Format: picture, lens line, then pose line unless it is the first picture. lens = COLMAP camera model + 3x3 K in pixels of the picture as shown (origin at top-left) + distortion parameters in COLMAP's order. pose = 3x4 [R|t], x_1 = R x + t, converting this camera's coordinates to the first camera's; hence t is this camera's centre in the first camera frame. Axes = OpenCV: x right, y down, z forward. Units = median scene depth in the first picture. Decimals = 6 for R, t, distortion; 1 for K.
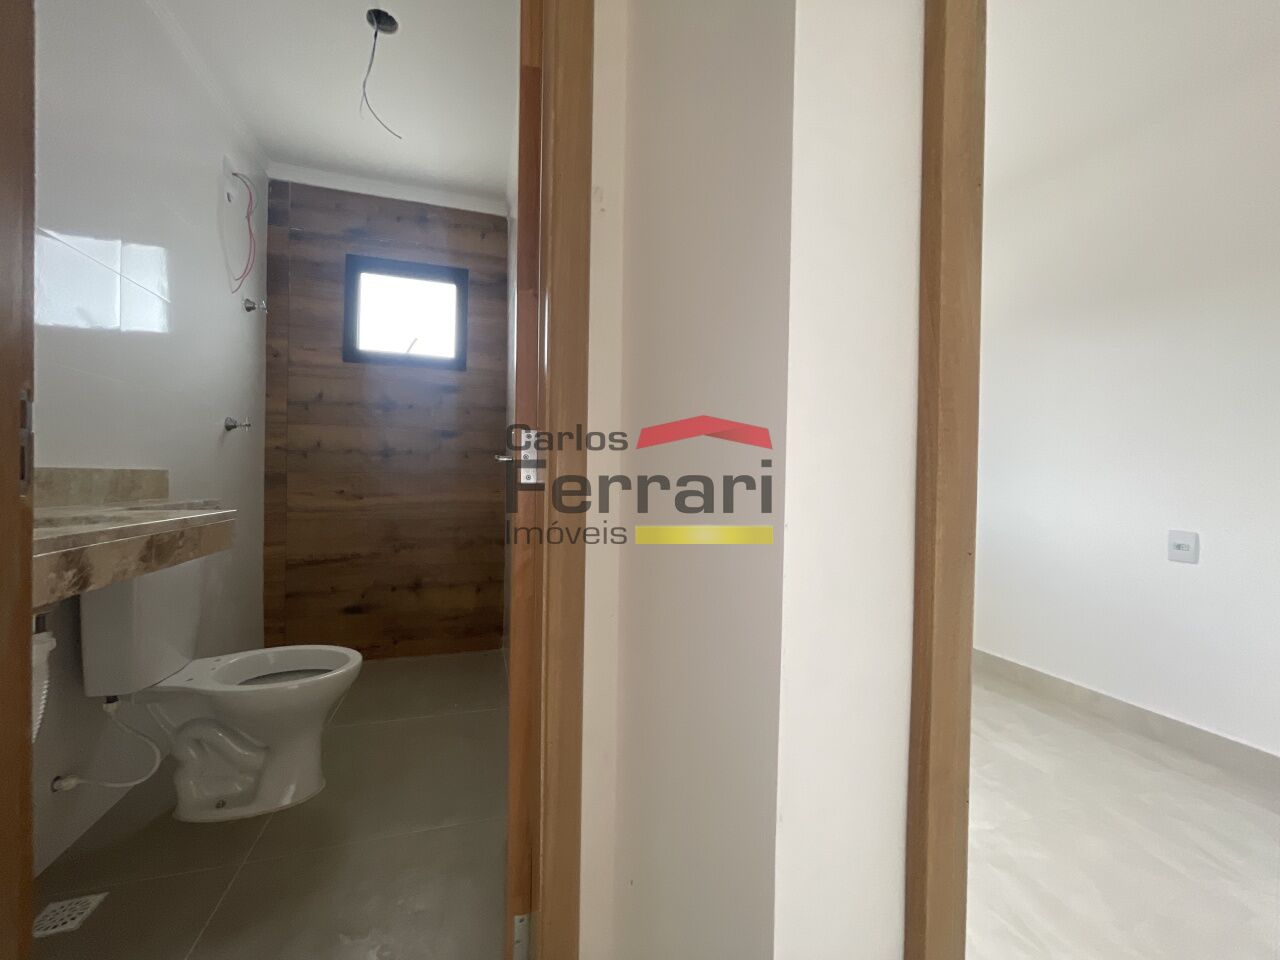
lens RADIAL K [[519.0, 0, 638.2], [0, 519.0, 481.9], [0, 0, 1]] dist [-0.000851, -0.000407]
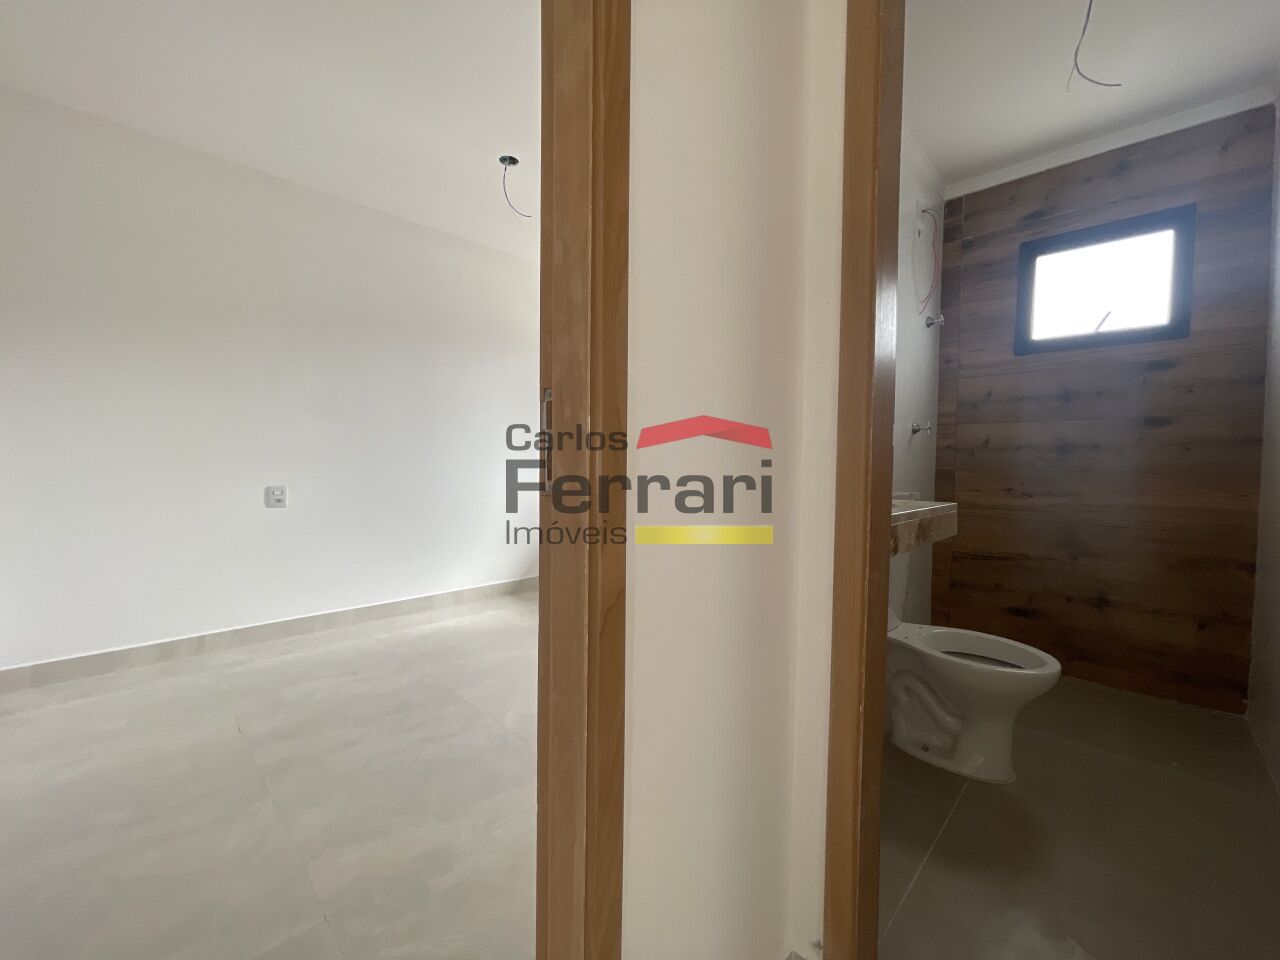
lens RADIAL K [[519.0, 0, 638.2], [0, 519.0, 481.9], [0, 0, 1]] dist [-0.000851, -0.000407]
pose [[0.478080, 0.021926, -0.878042, -0.048176], [-0.015750, 0.999742, 0.016389, -0.000443], [0.878175, 0.005994, 0.478302, -0.089632]]
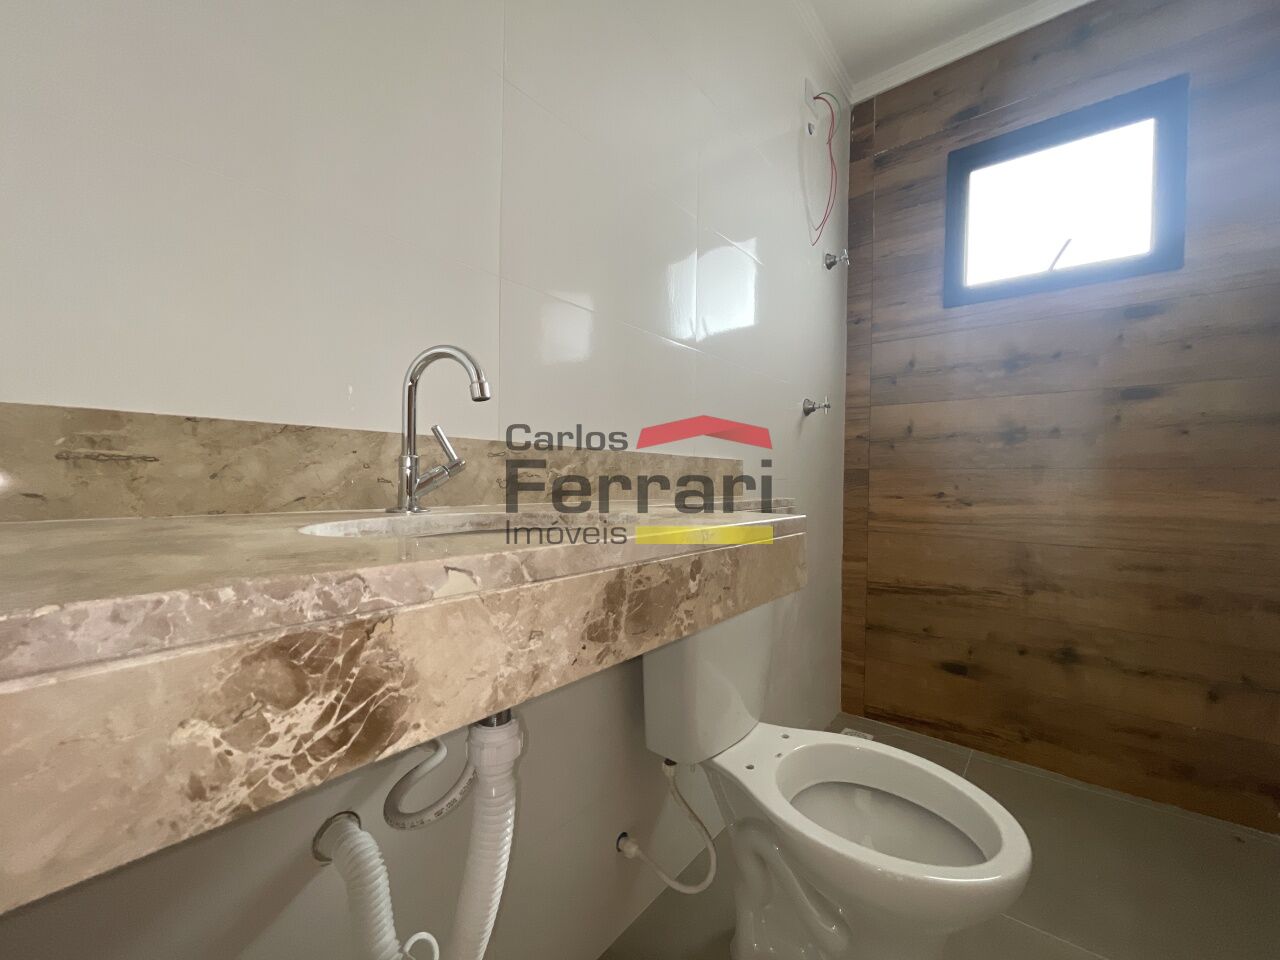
lens RADIAL K [[517.4, 0, 644.1], [0, 517.4, 485.7], [0, 0, 1]] dist [-0.000999, 0.000121]
pose [[0.553270, 0.002538, -0.832998, -0.219944], [-0.011112, 0.999929, -0.004334, 0.014474], [0.832928, 0.011655, 0.553259, 0.292745]]
